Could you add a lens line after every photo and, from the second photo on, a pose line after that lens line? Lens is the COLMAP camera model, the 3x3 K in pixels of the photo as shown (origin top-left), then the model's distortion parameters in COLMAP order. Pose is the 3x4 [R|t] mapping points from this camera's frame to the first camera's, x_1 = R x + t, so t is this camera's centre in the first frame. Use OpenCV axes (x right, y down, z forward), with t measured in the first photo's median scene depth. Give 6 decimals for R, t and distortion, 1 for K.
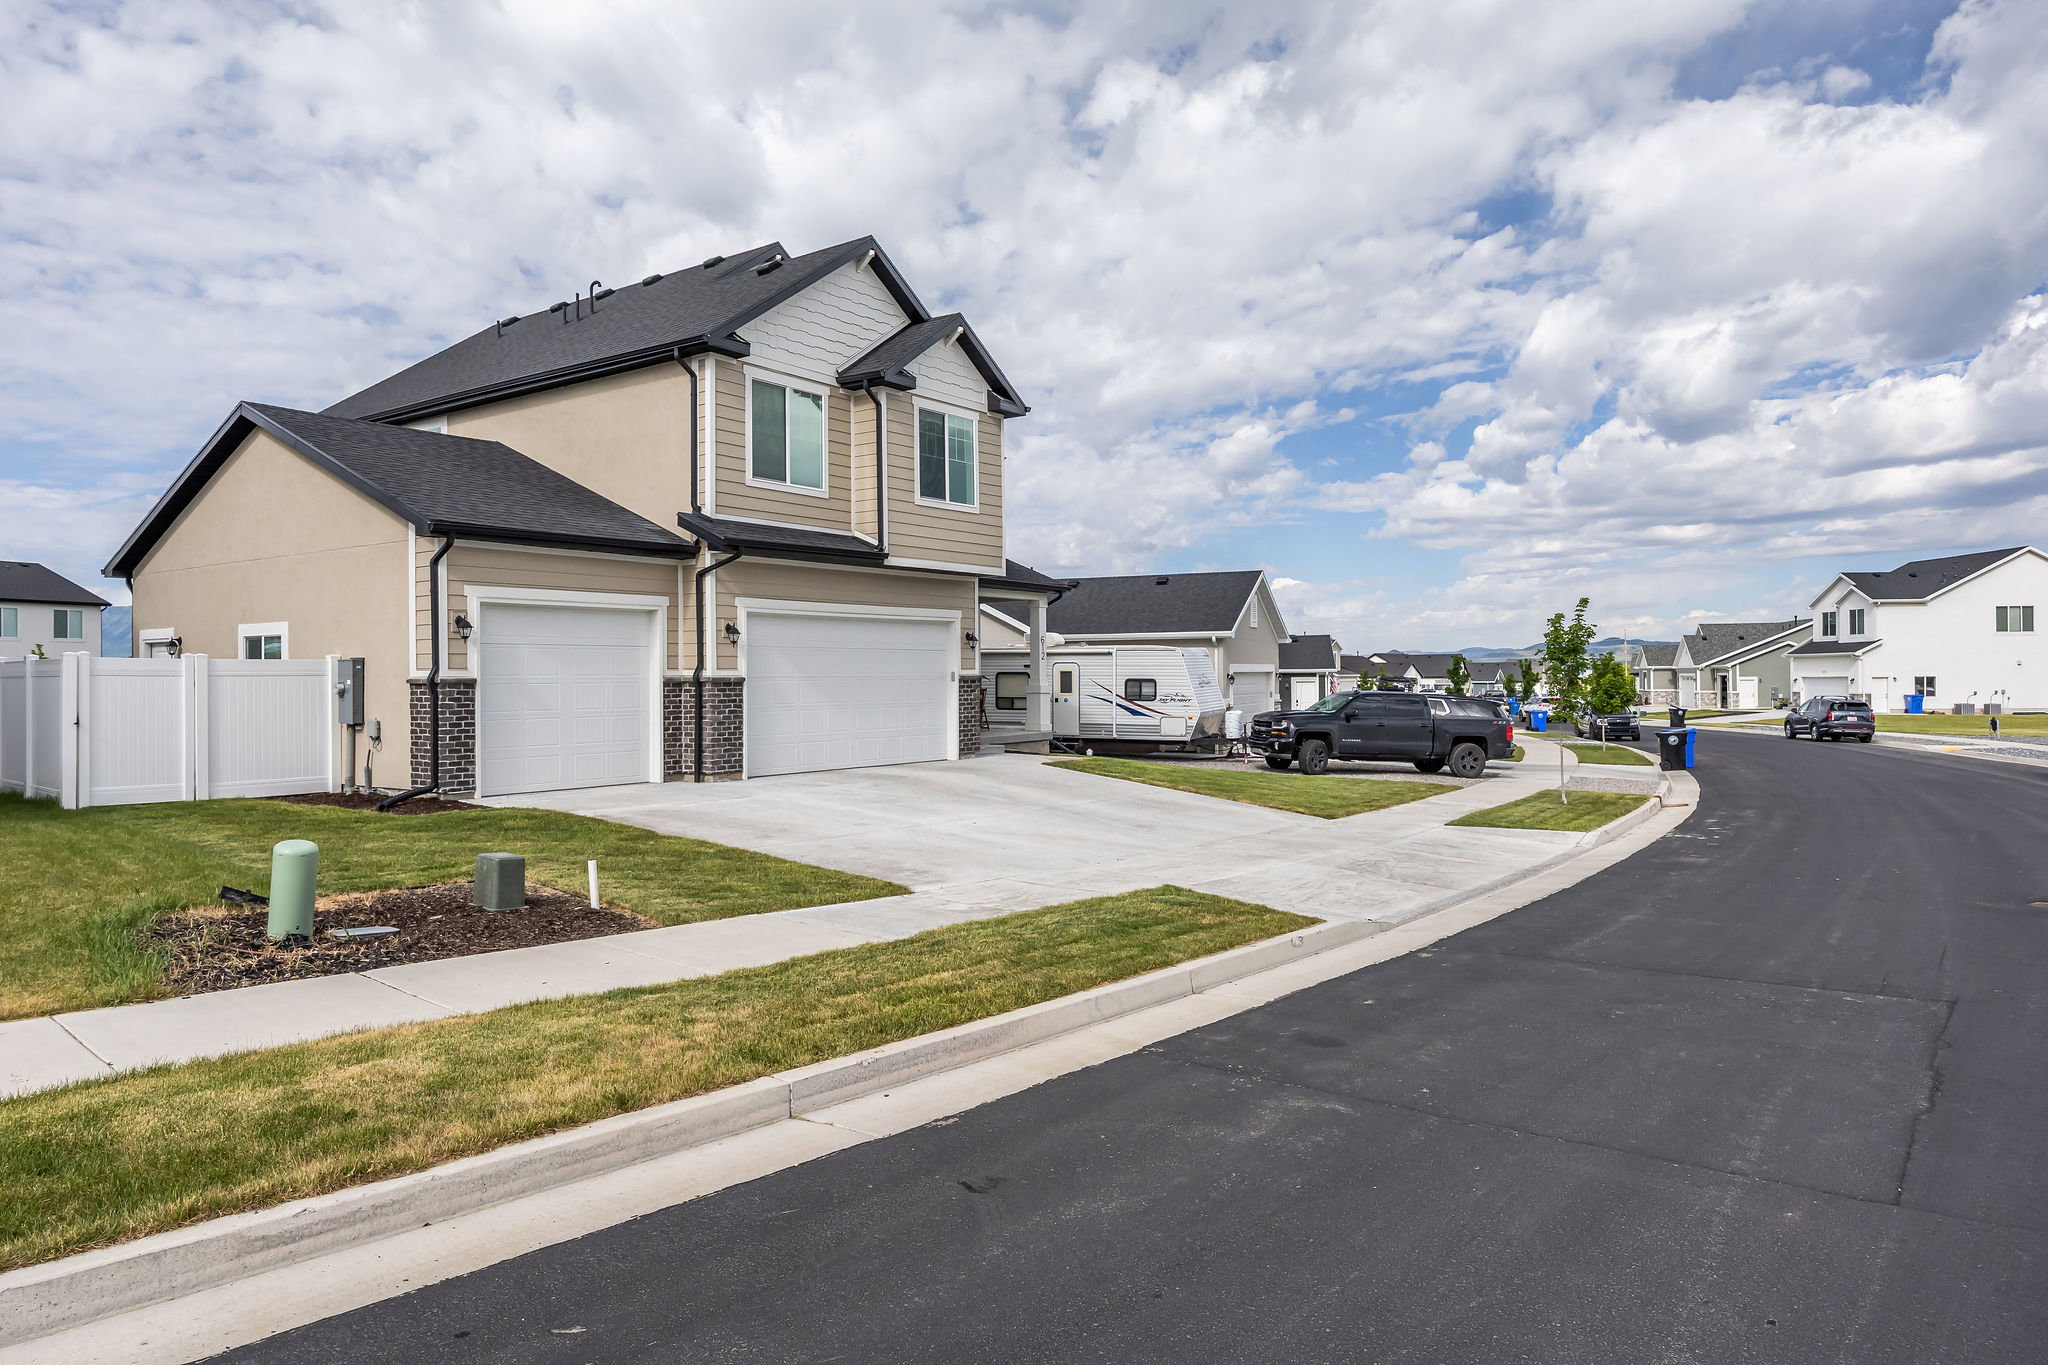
lens RADIAL K [[1288.8, 0, 1026.0], [0, 1288.8, 672.5], [0, 0, 1]] dist [0.025727, 0.002178]
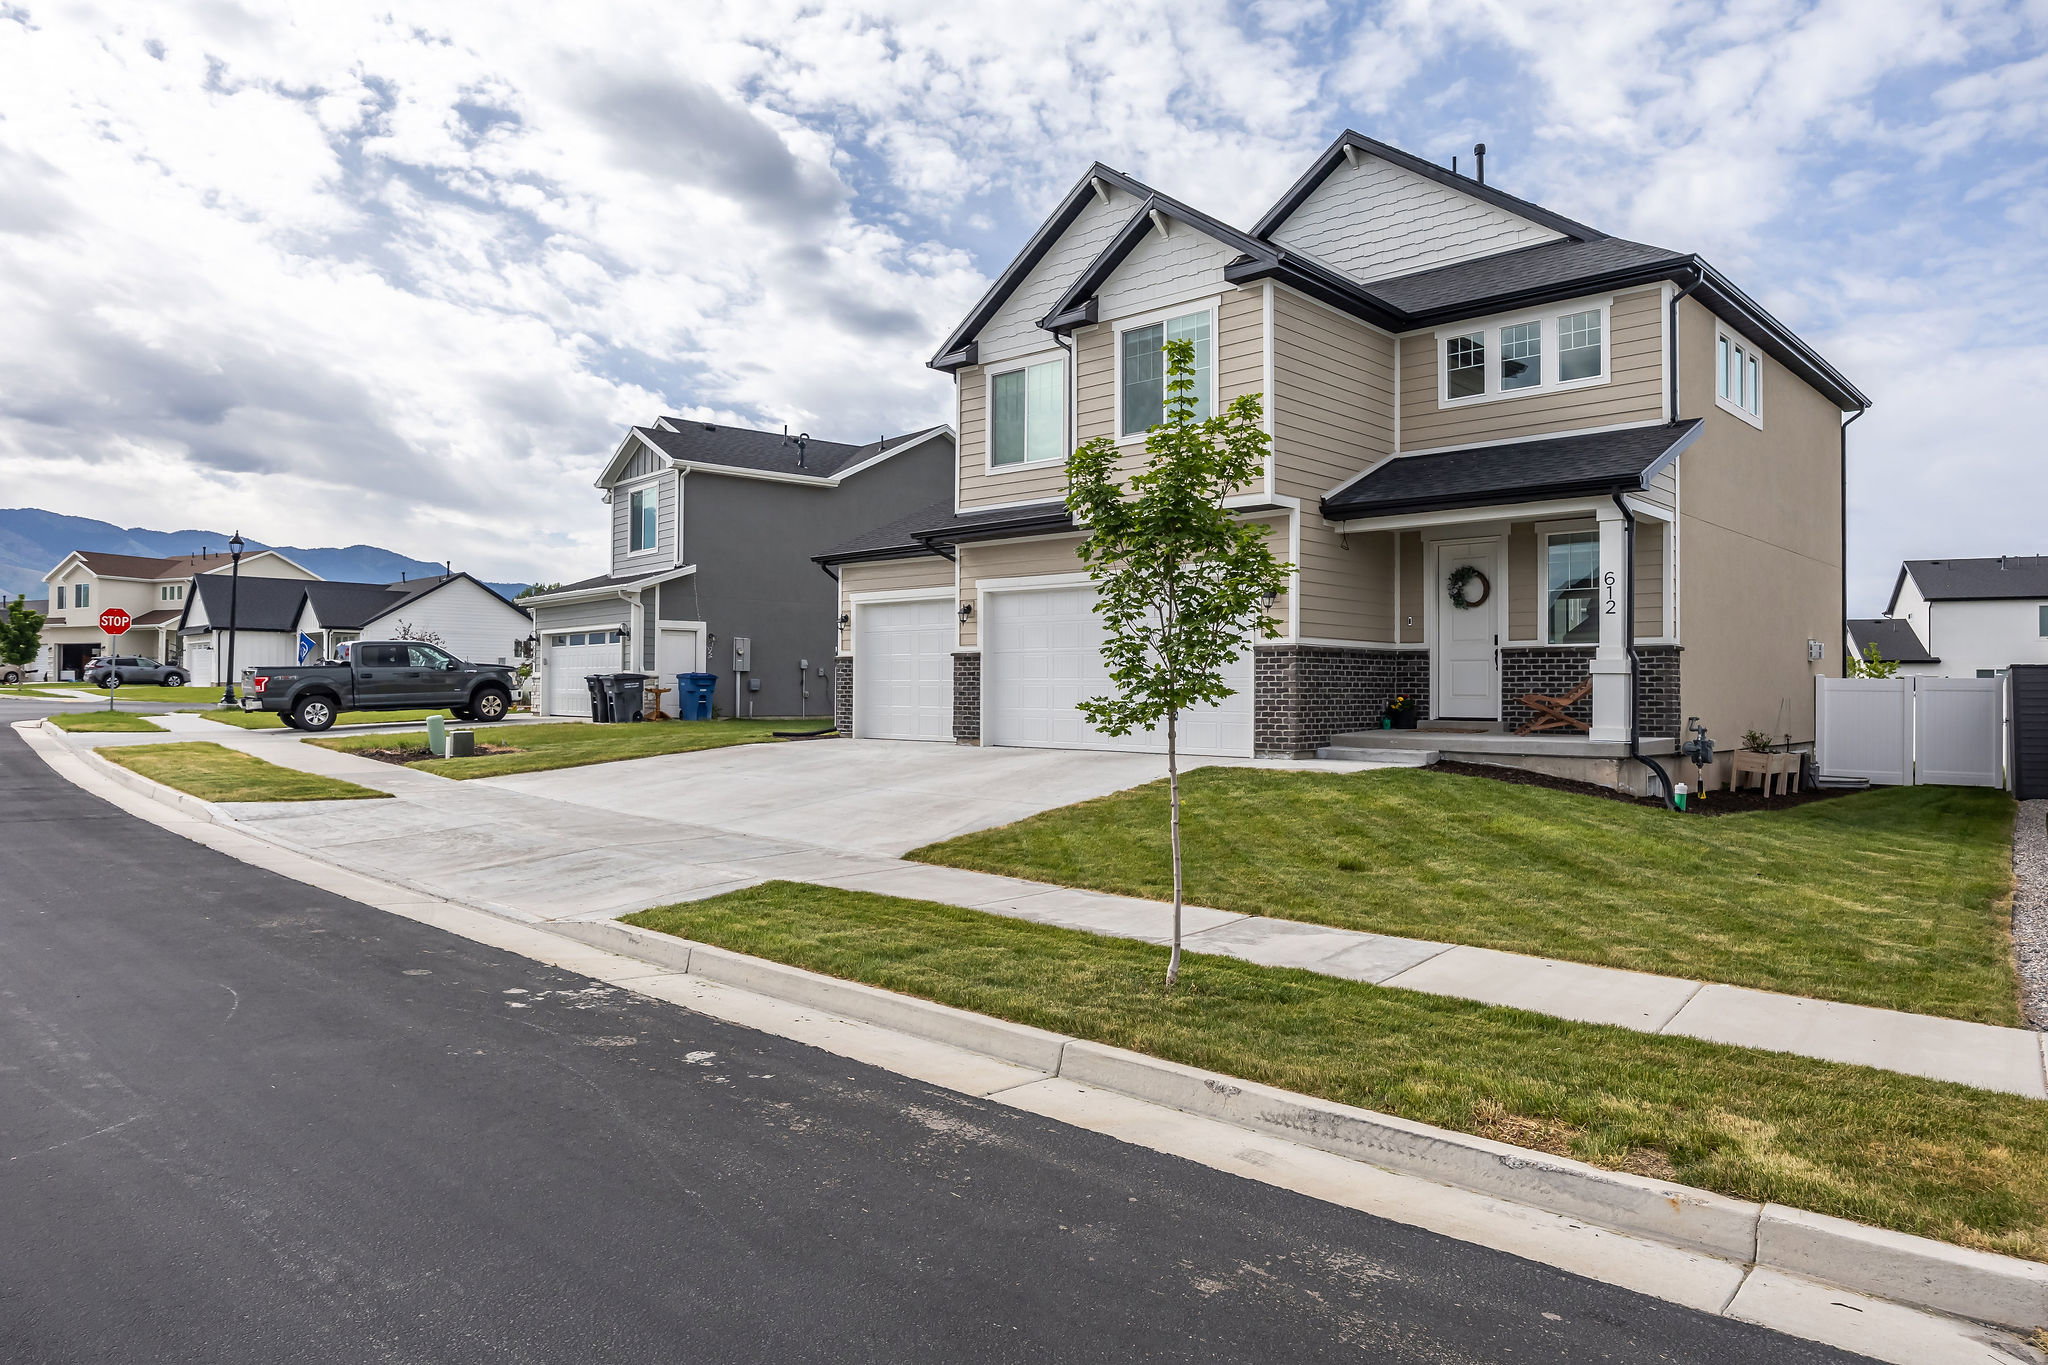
lens RADIAL K [[1288.8, 0, 1026.0], [0, 1288.8, 672.5], [0, 0, 1]] dist [0.025727, 0.002178]
pose [[-0.121544, -0.007318, -0.992559, 0.795664], [-0.001332, 0.999973, -0.007210, 0.026293], [0.992585, 0.000446, -0.121551, 1.079156]]
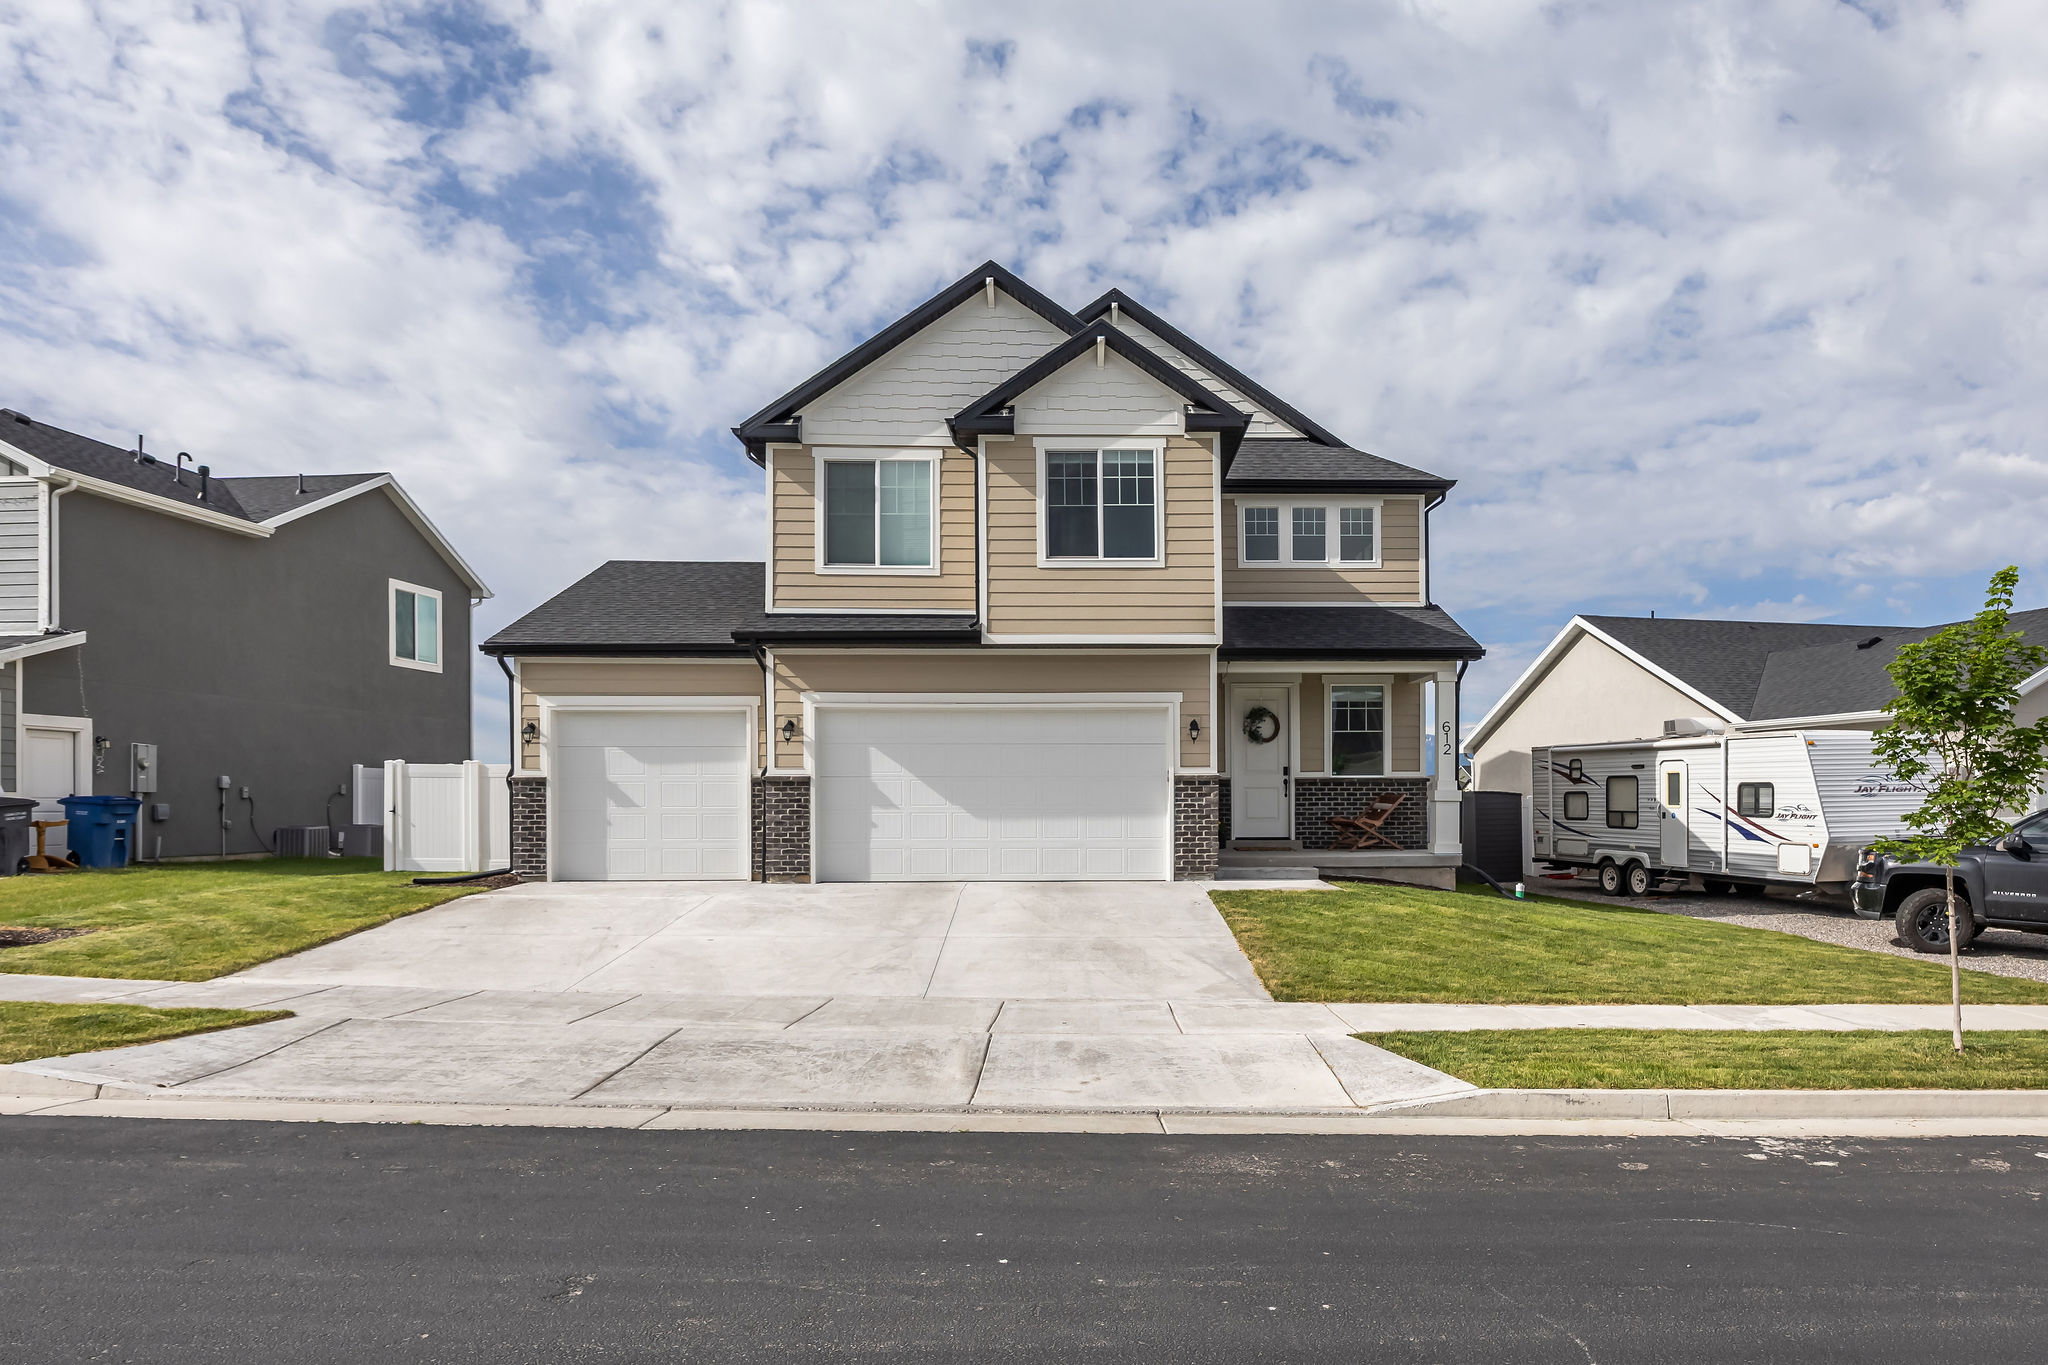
lens RADIAL K [[1326.1, 0, 1025.2], [0, 1326.1, 733.0], [0, 0, 1]] dist [-0.046147, 0.026412]
pose [[0.602831, -0.035800, -0.797066, 0.599844], [0.000994, 0.999026, -0.044119, 0.013627], [0.797868, 0.025804, 0.602279, 0.499139]]
